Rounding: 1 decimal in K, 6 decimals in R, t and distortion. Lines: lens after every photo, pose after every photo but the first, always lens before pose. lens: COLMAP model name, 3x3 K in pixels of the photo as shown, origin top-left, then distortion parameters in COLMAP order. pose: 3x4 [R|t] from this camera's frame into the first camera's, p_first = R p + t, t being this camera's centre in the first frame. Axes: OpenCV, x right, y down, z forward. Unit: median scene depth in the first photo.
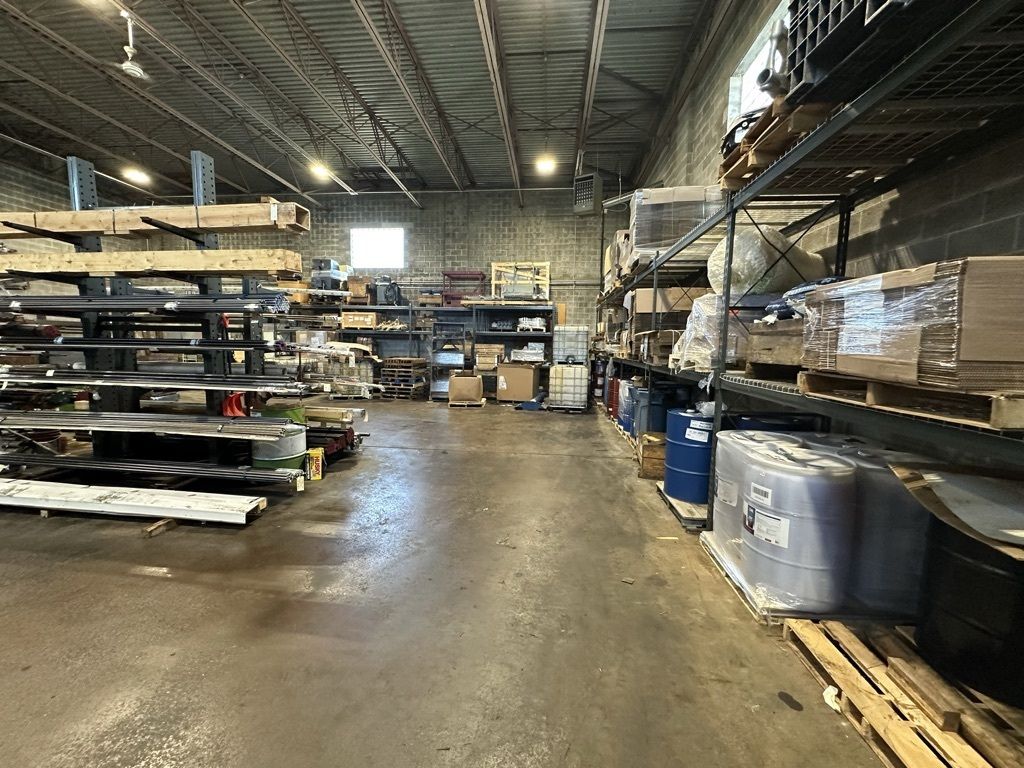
lens RADIAL K [[405.3, 0, 509.1], [0, 405.3, 382.4], [0, 0, 1]] dist [-0.005241, 0.001303]
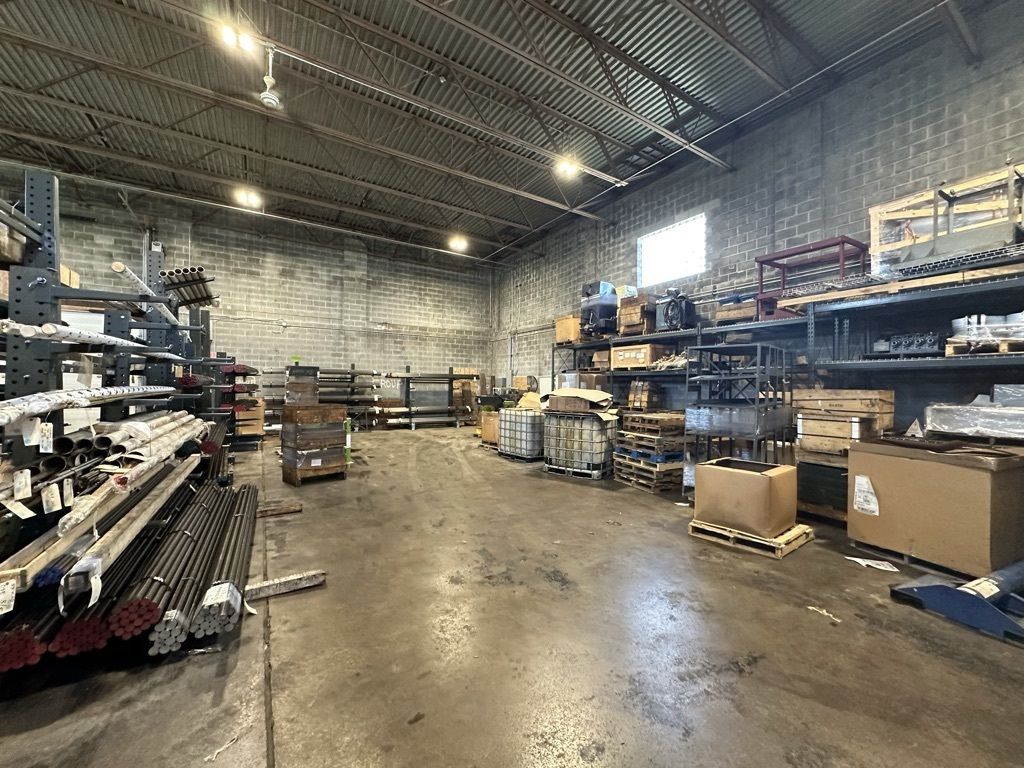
lens RADIAL K [[405.3, 0, 515.8], [0, 405.3, 385.0], [0, 0, 1]] dist [-0.005241, 0.001303]
pose [[0.612895, -0.015325, -0.790016, 0.066271], [-0.071073, 0.994690, -0.074433, -0.040111], [0.786961, 0.101768, 0.608552, 0.438144]]
